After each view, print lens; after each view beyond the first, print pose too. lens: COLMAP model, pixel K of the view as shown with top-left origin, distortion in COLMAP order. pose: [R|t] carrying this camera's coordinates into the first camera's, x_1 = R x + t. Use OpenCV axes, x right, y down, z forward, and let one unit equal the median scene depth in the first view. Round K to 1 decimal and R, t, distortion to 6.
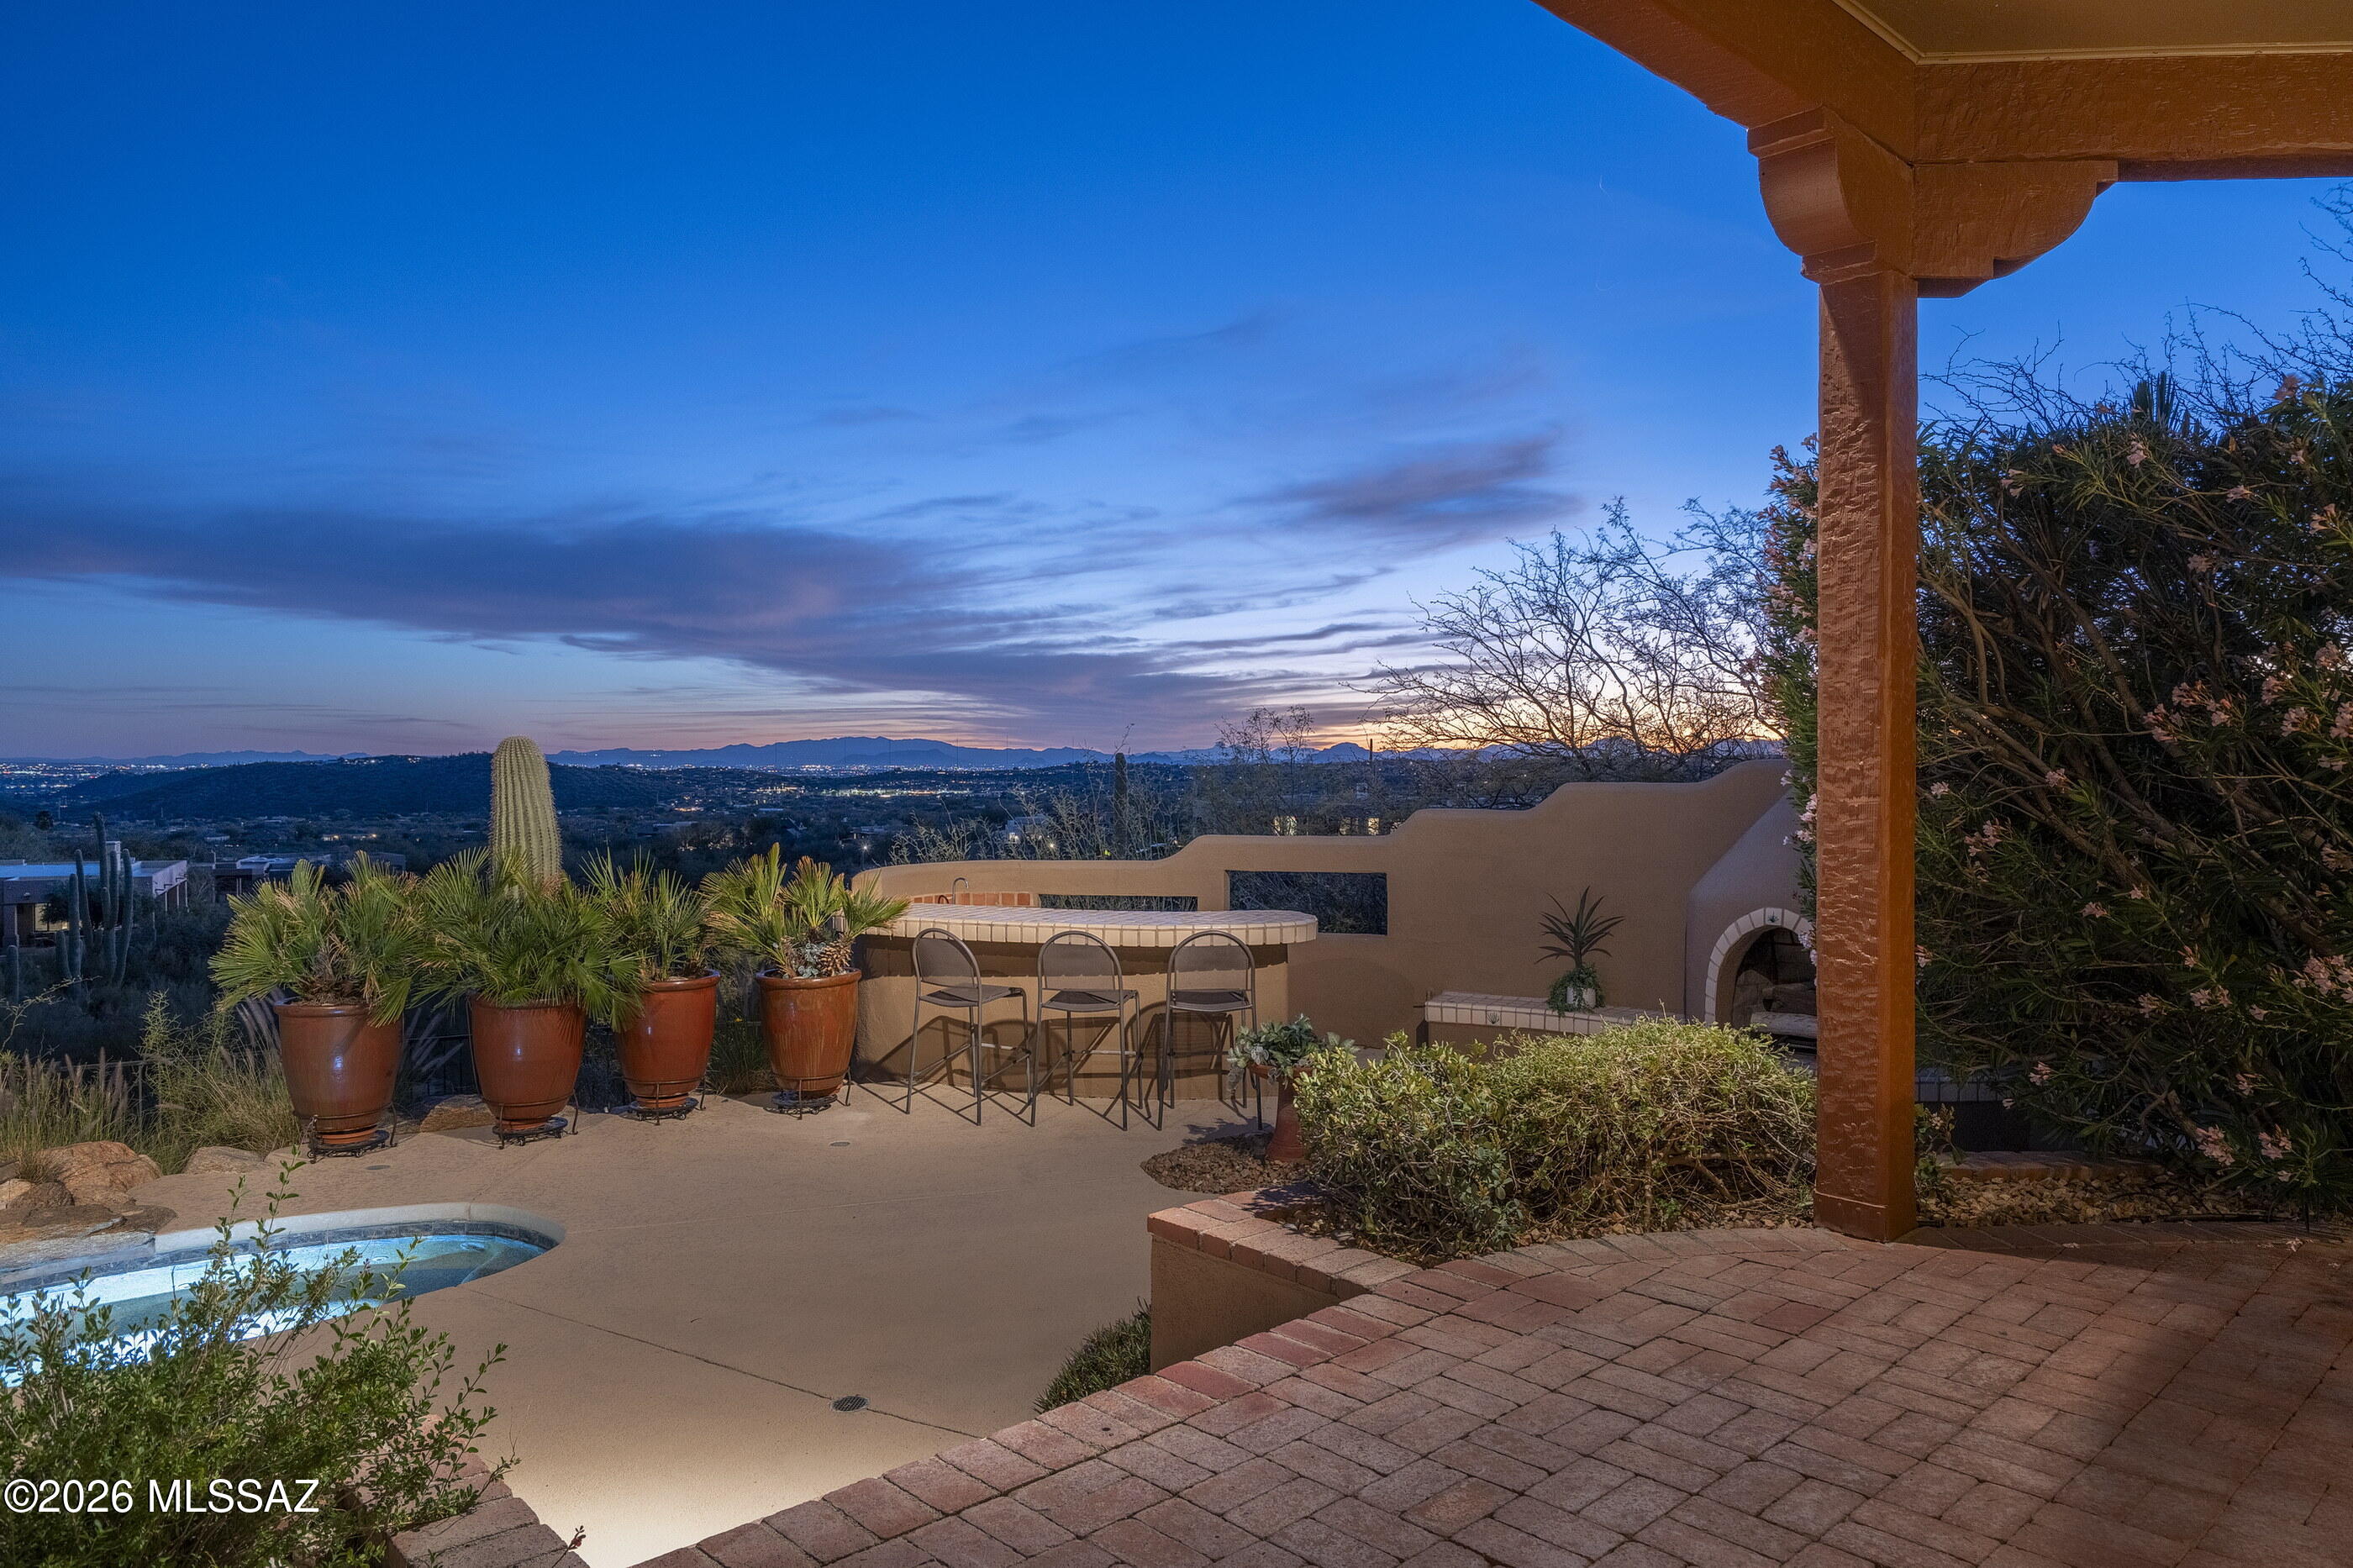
lens RADIAL K [[1581.2, 0, 1178.7], [0, 1581.2, 777.9], [0, 0, 1]] dist [0.004682, 0.000579]
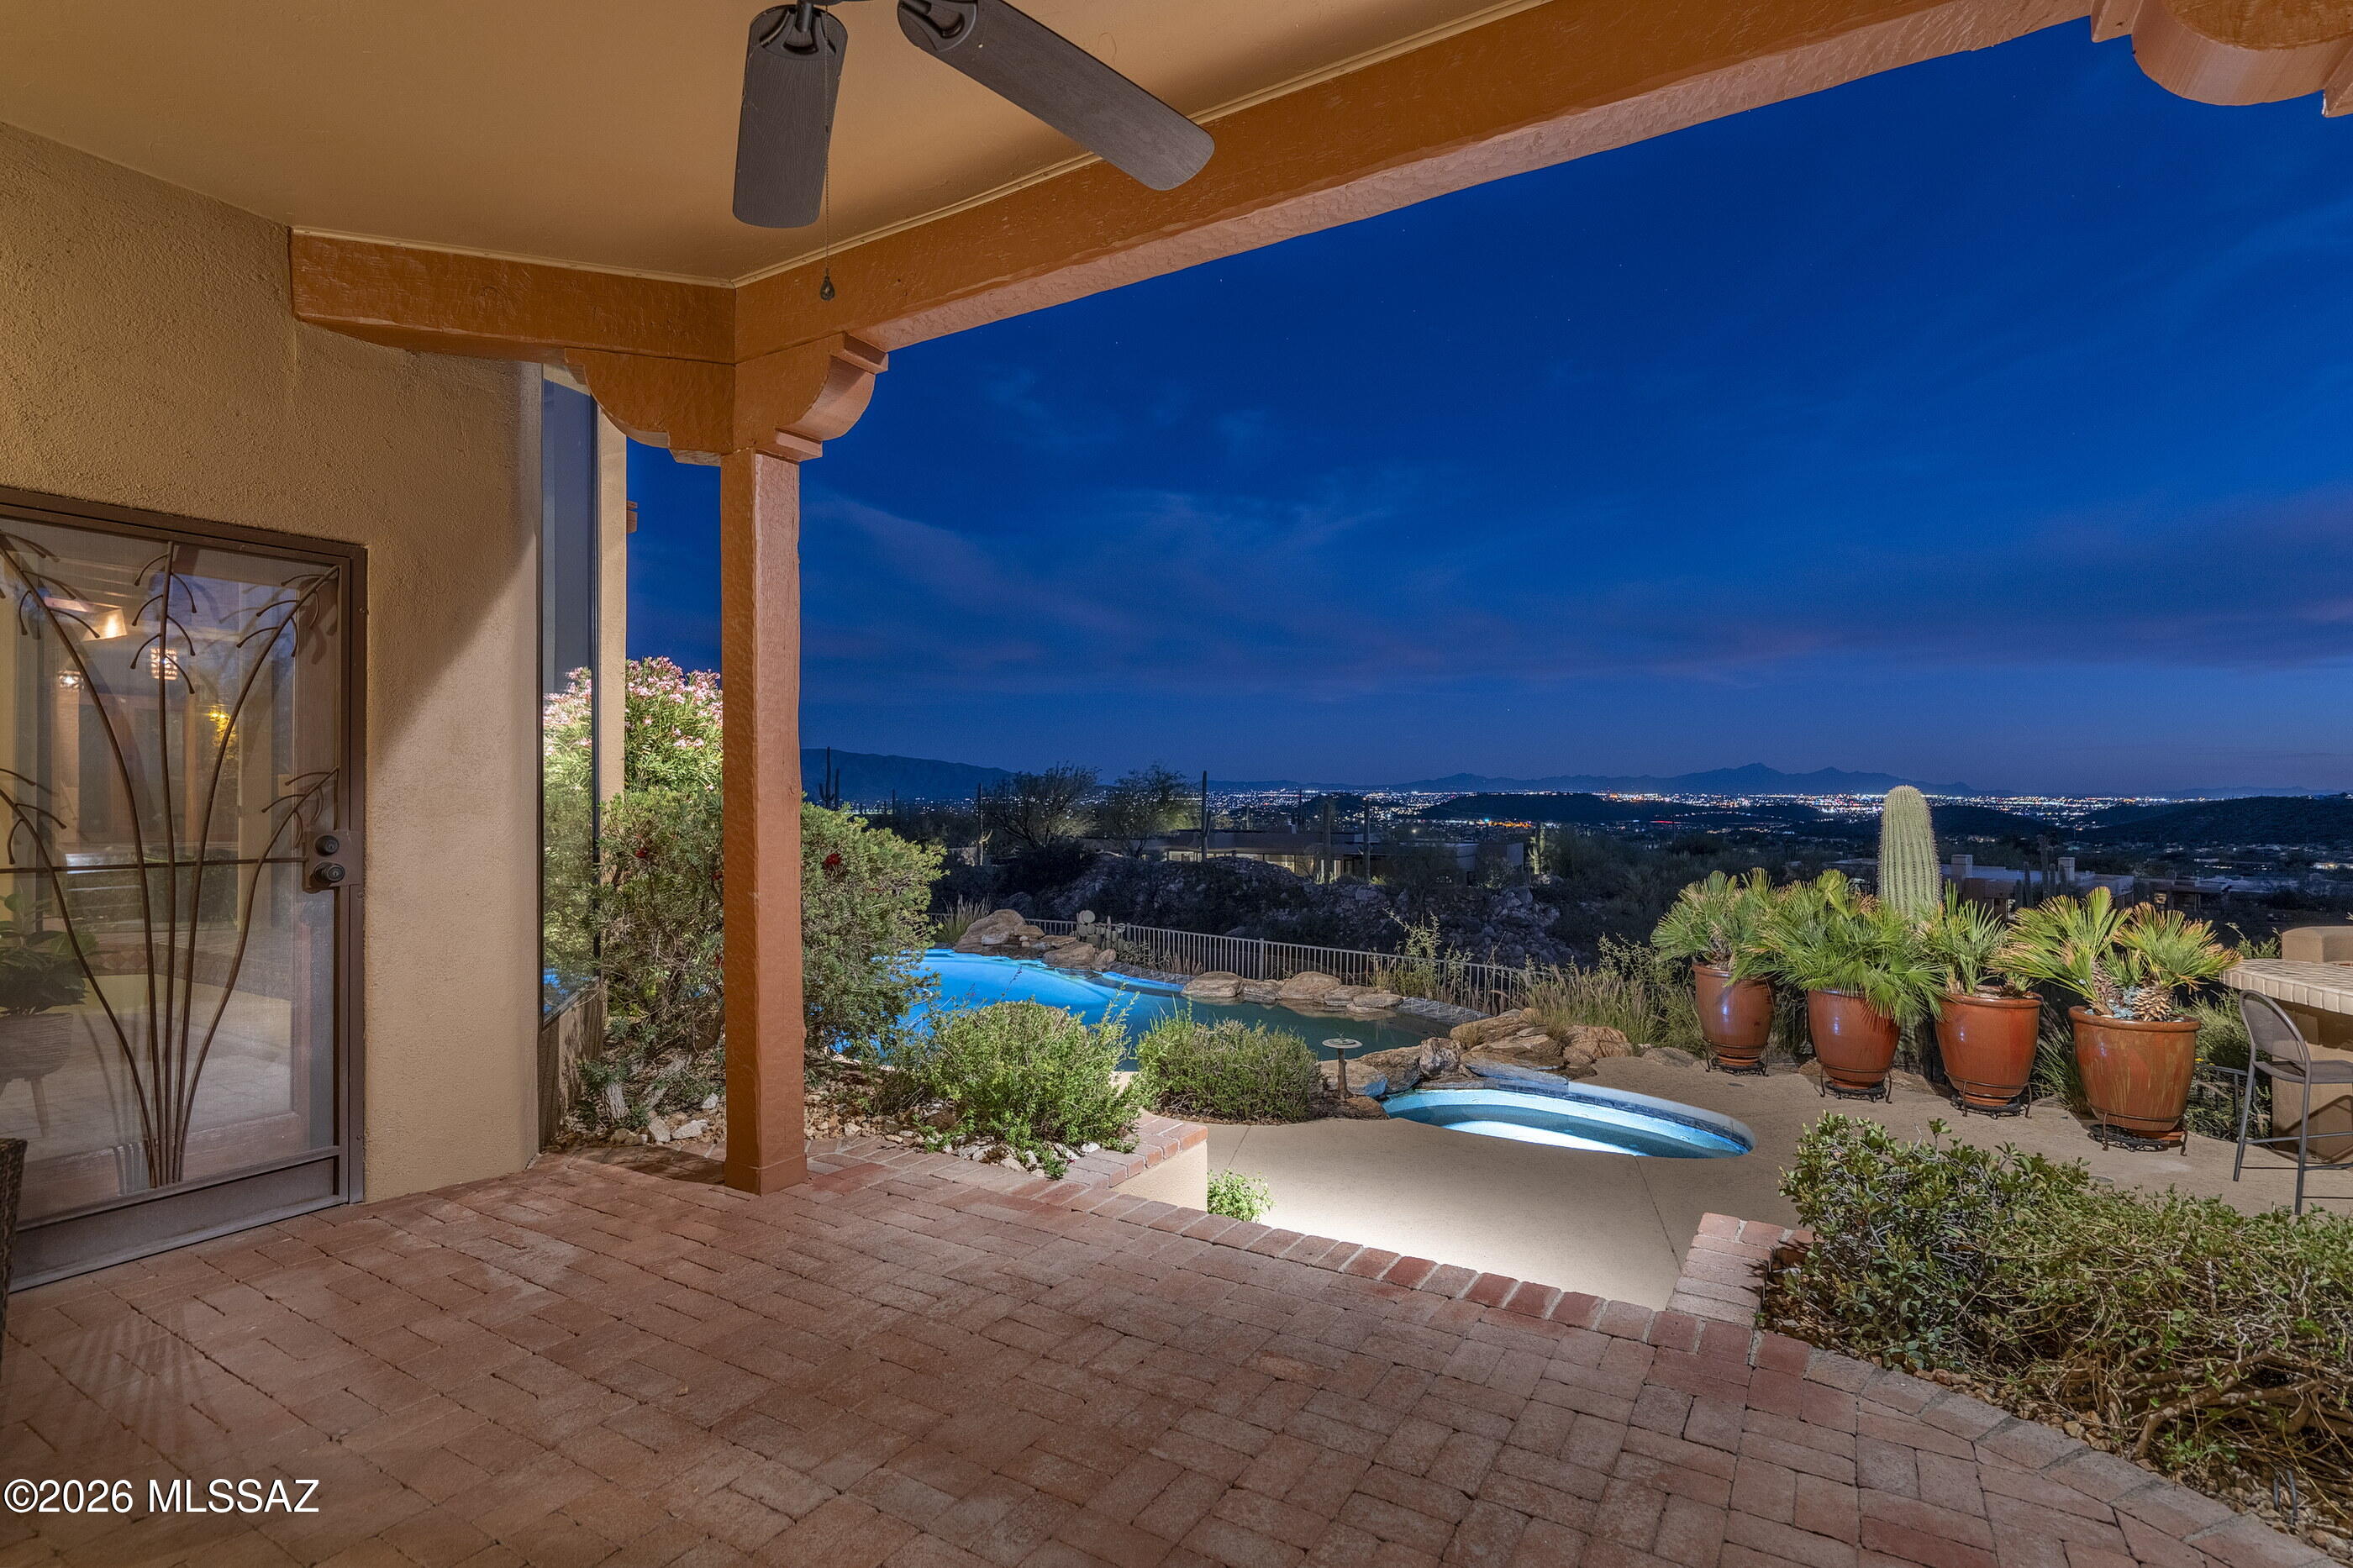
lens RADIAL K [[1159.2, 0, 1173.9], [0, 1159.2, 785.1], [0, 0, 1]] dist [0.001868, 0.000486]
pose [[0.252149, -0.003851, -0.967681, 0.536724], [-0.013401, 0.999882, -0.007471, -0.021189], [0.967595, 0.014852, 0.252068, 0.299448]]
